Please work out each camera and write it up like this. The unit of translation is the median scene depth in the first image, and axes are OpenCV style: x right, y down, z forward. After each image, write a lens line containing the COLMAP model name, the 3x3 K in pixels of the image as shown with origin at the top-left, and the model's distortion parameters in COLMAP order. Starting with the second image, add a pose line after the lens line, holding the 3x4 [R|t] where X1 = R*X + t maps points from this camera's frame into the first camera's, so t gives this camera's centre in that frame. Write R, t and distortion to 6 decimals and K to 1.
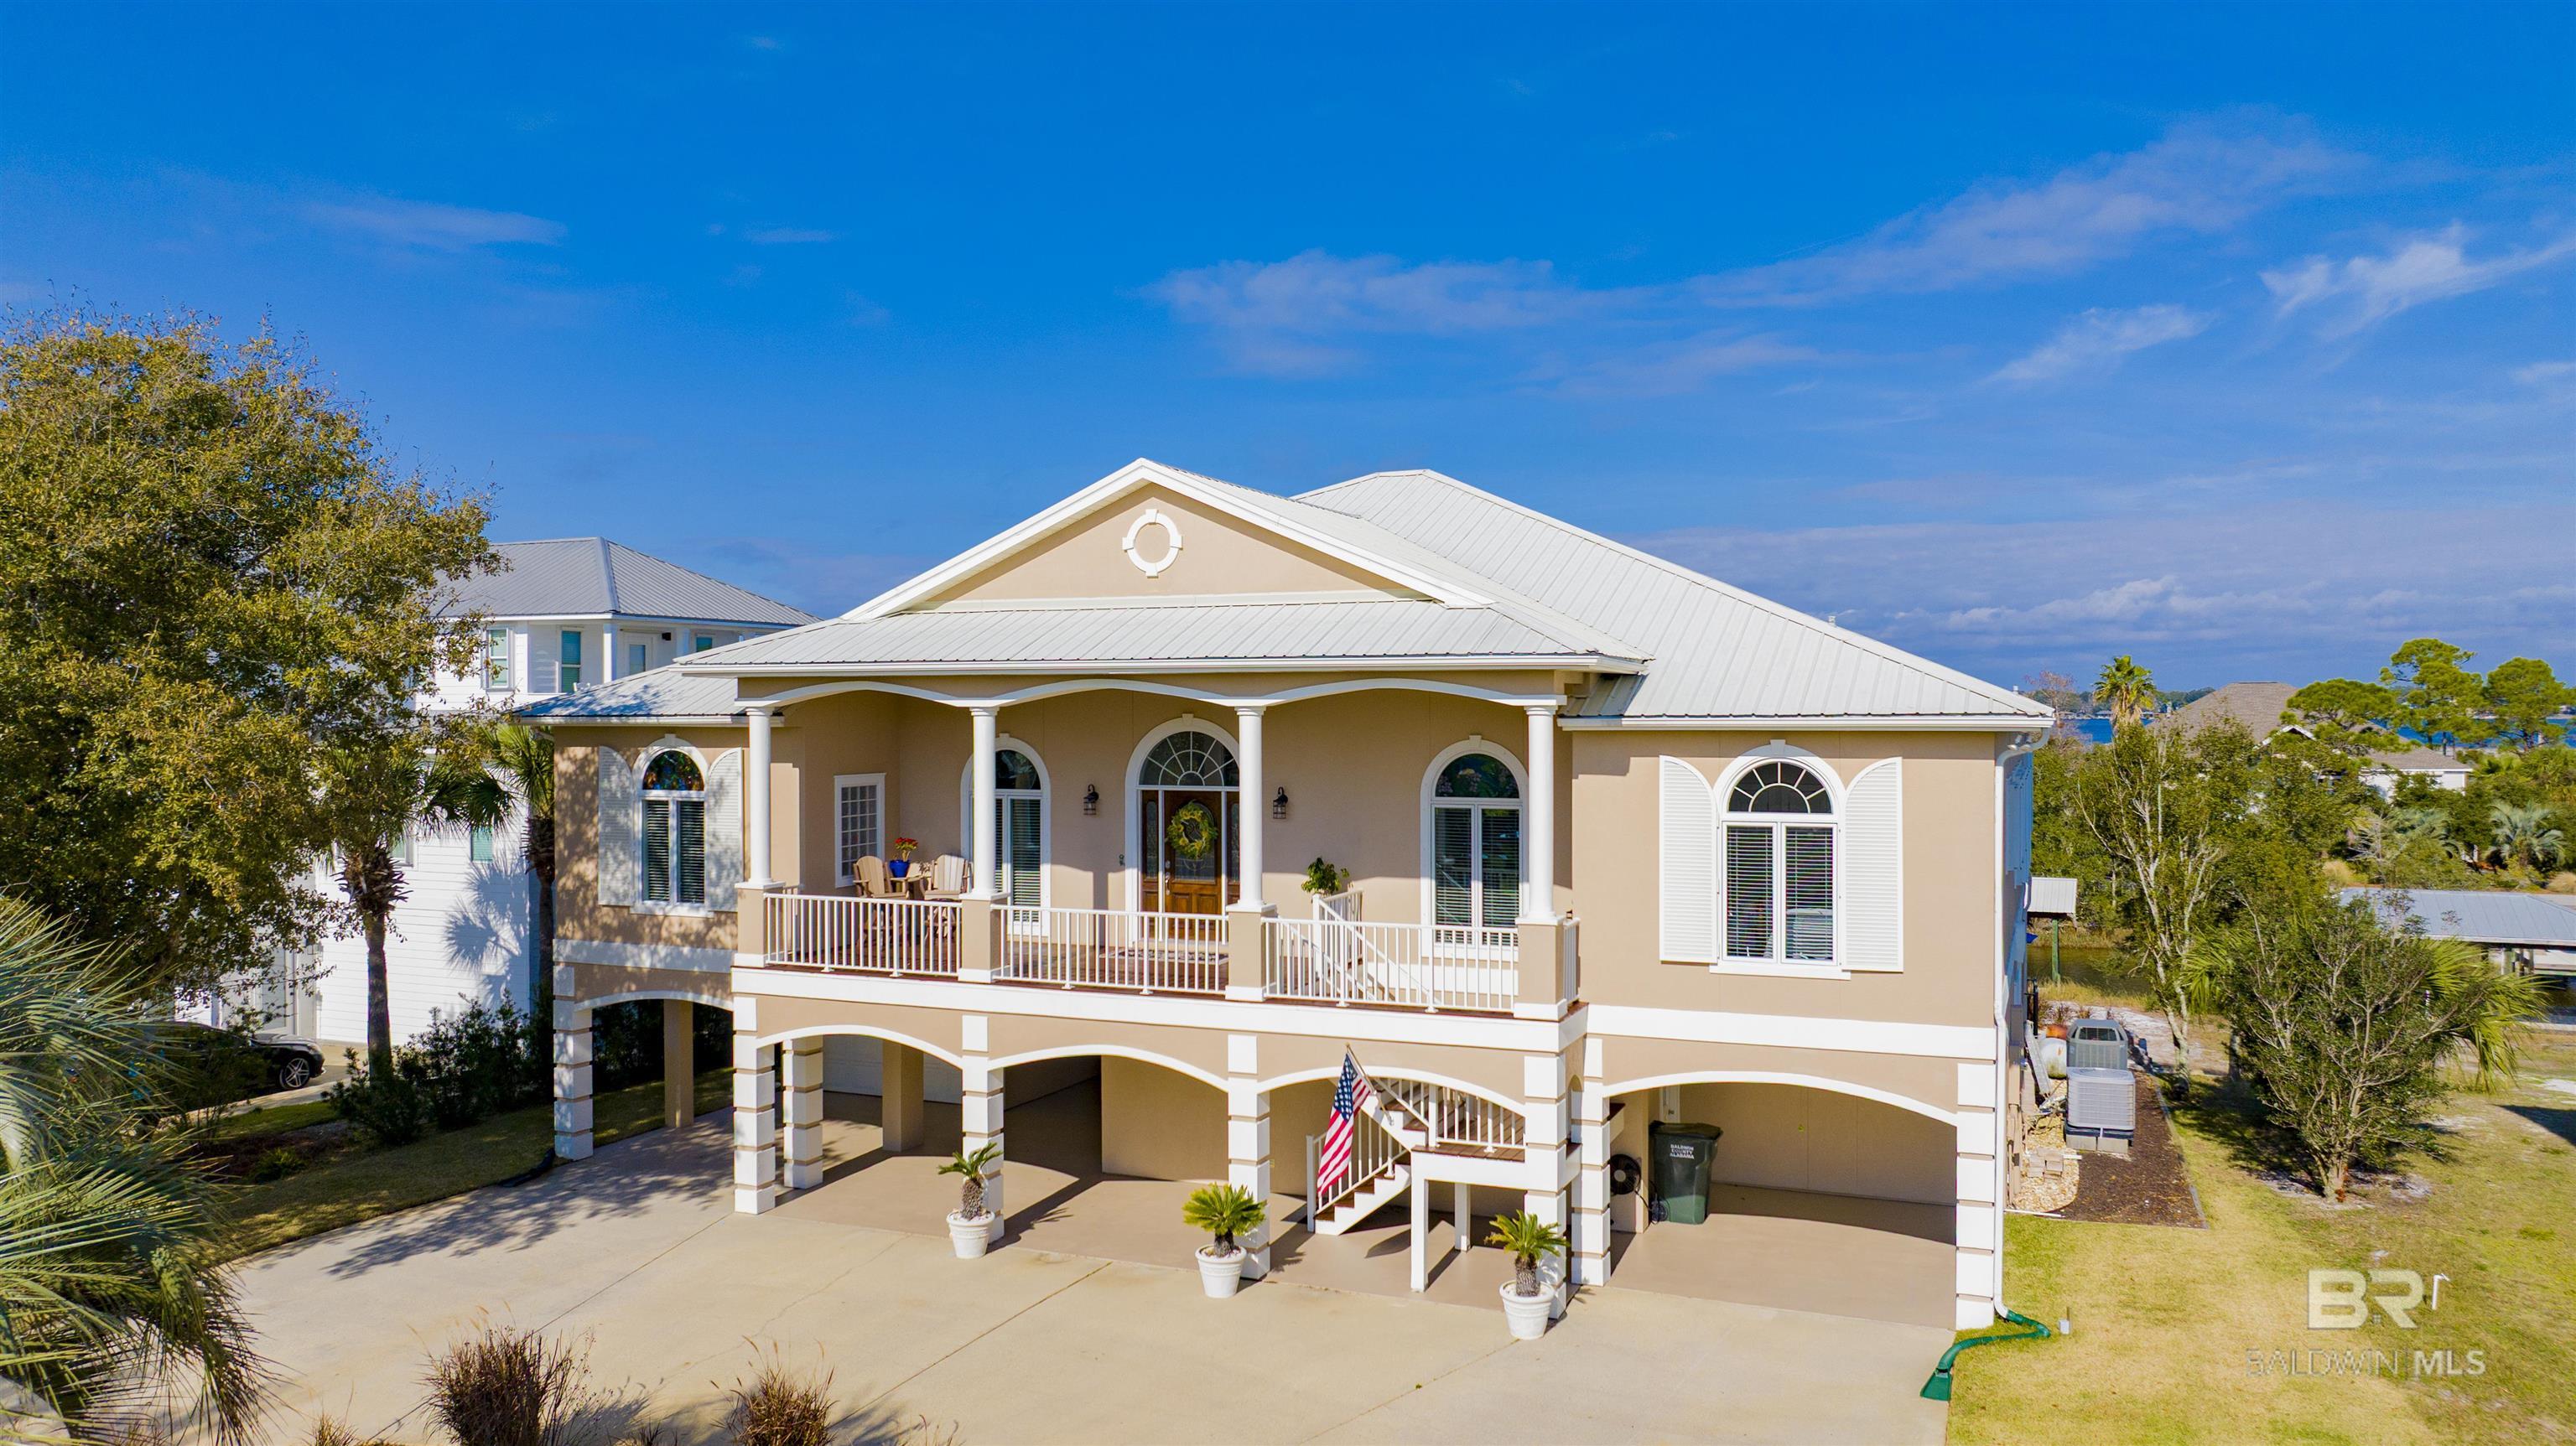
lens RADIAL K [[1817.6, 0, 1288.0], [0, 1817.6, 723.0], [0, 0, 1]] dist [-0.012065, -0.007622]
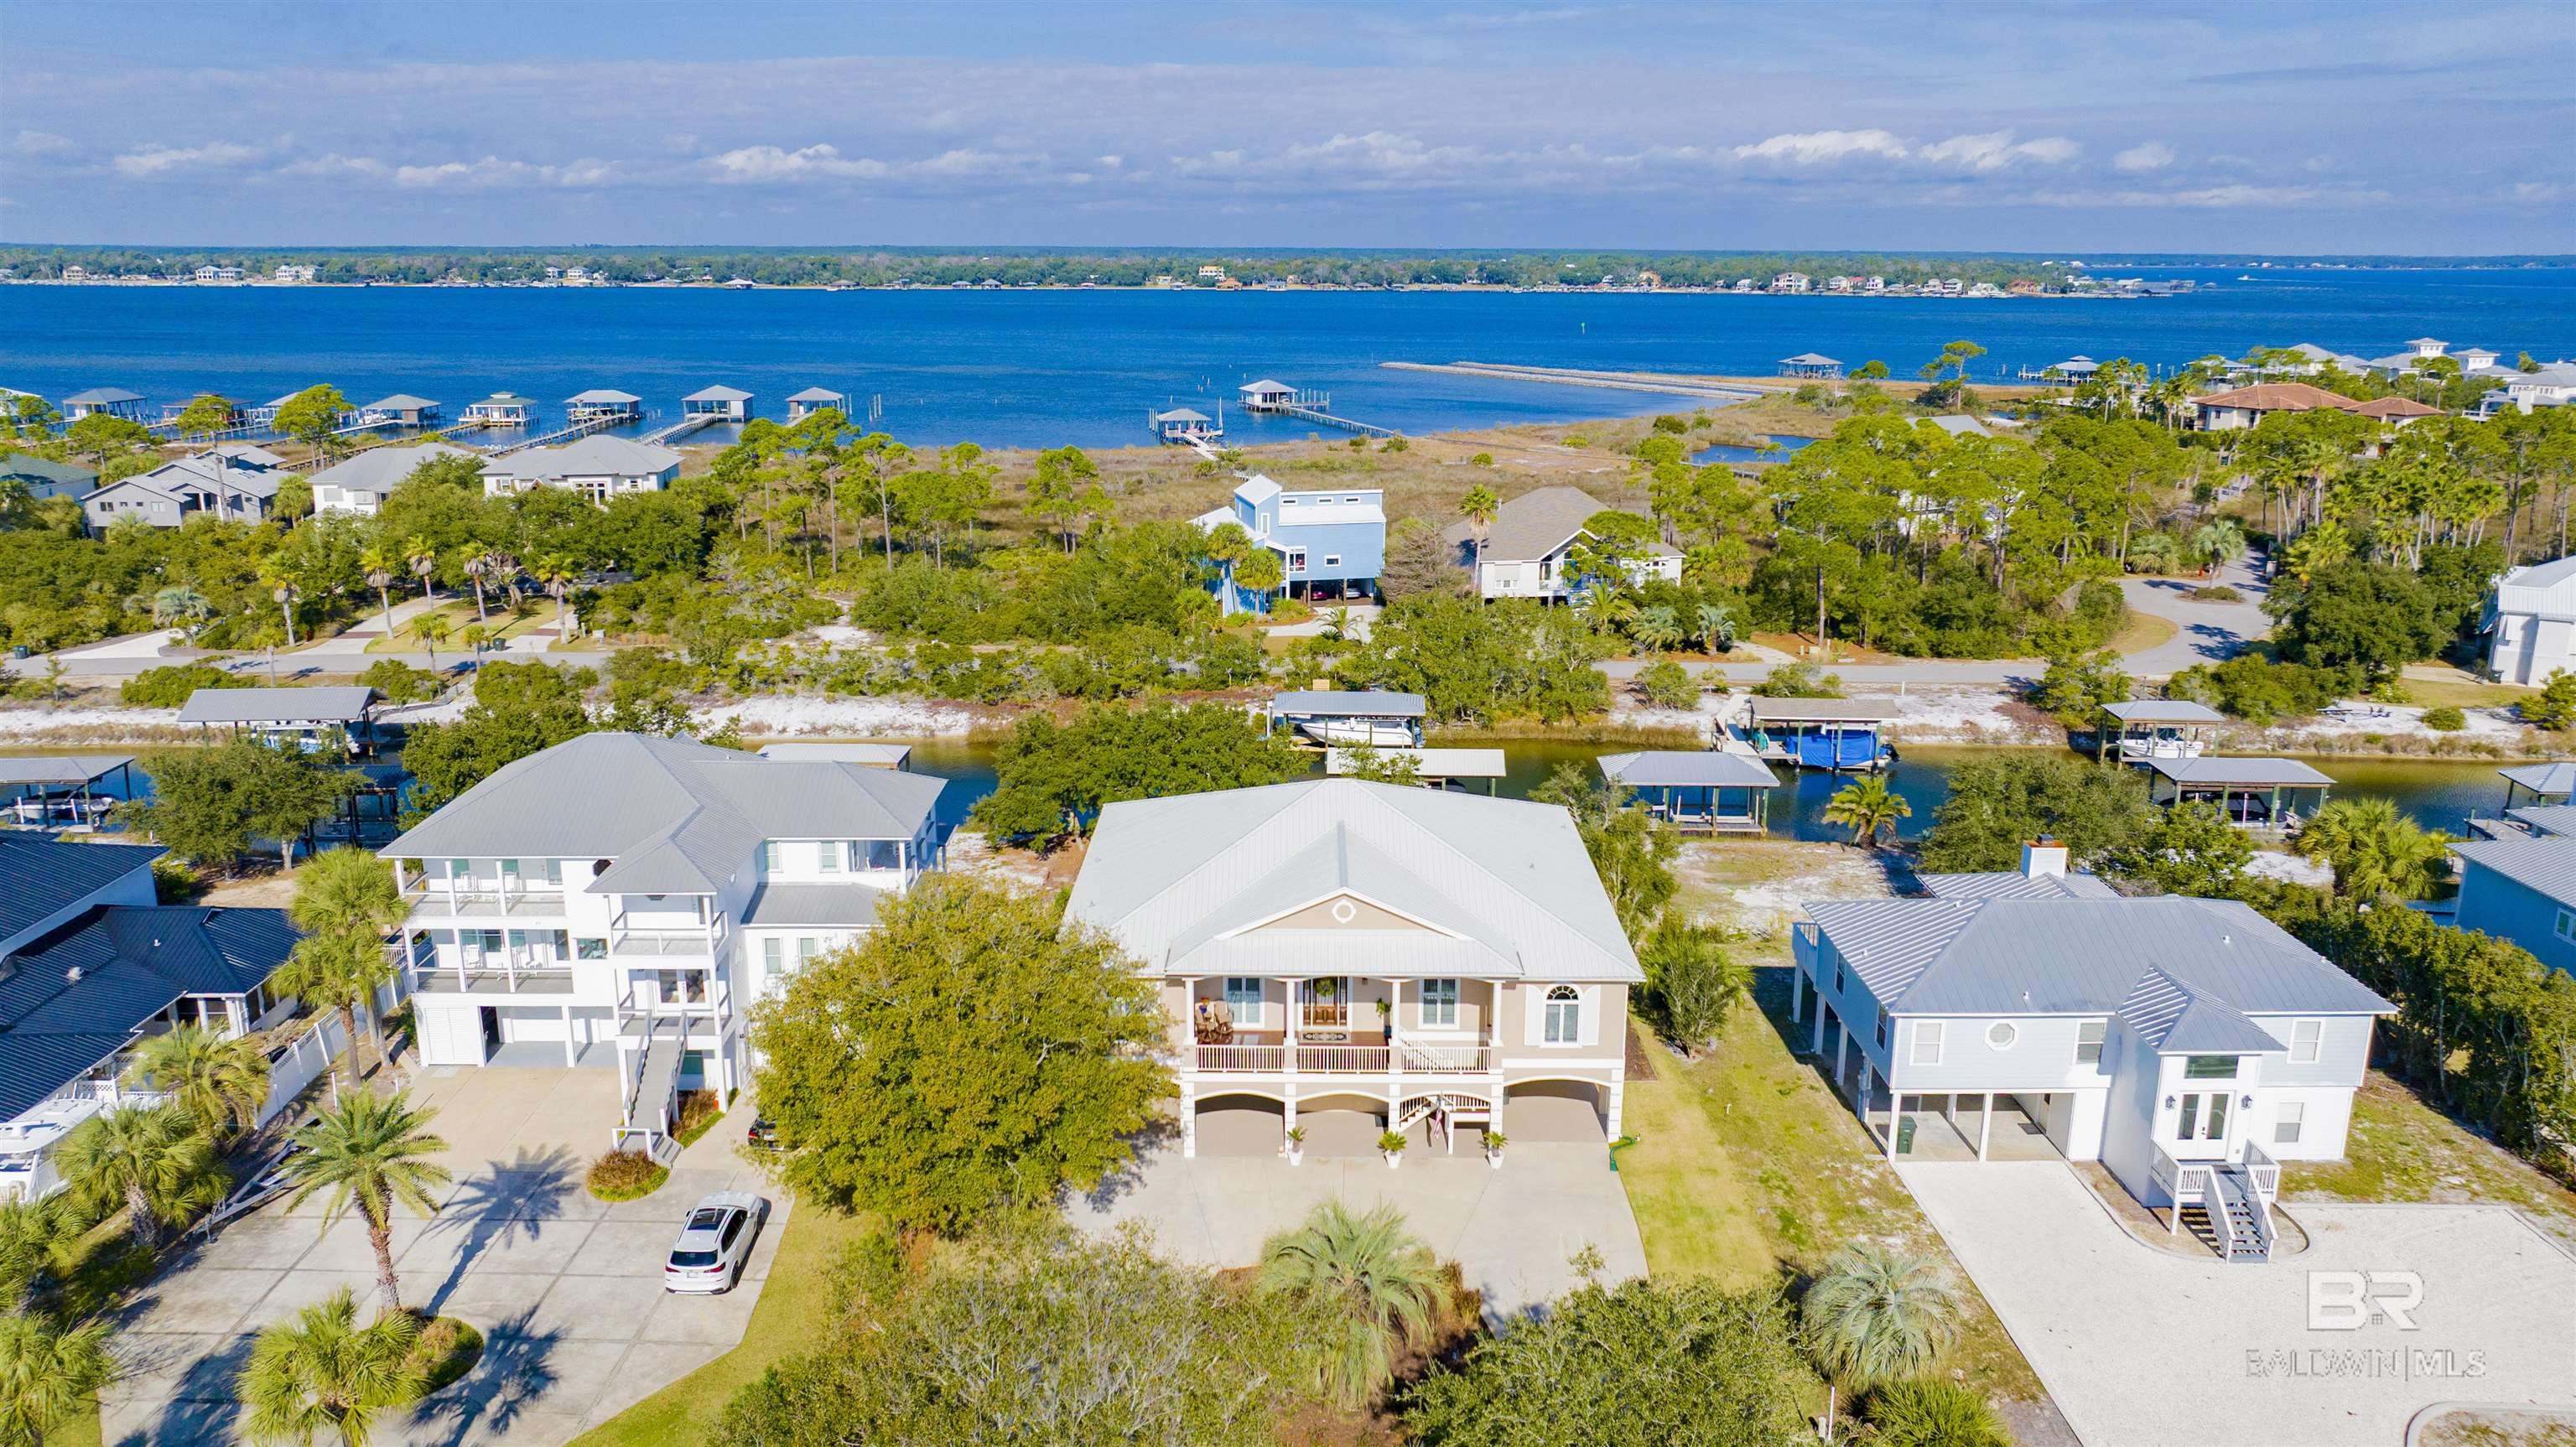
lens RADIAL K [[1849.3, 0, 1288.0], [0, 1849.3, 723.5], [0, 0, 1]] dist [-0.031815, 0.034542]
pose [[0.924296, -0.091429, 0.370565, -1.174661], [-0.001740, 0.969866, 0.243634, -1.067030], [-0.381673, -0.225835, 0.896283, -1.424328]]
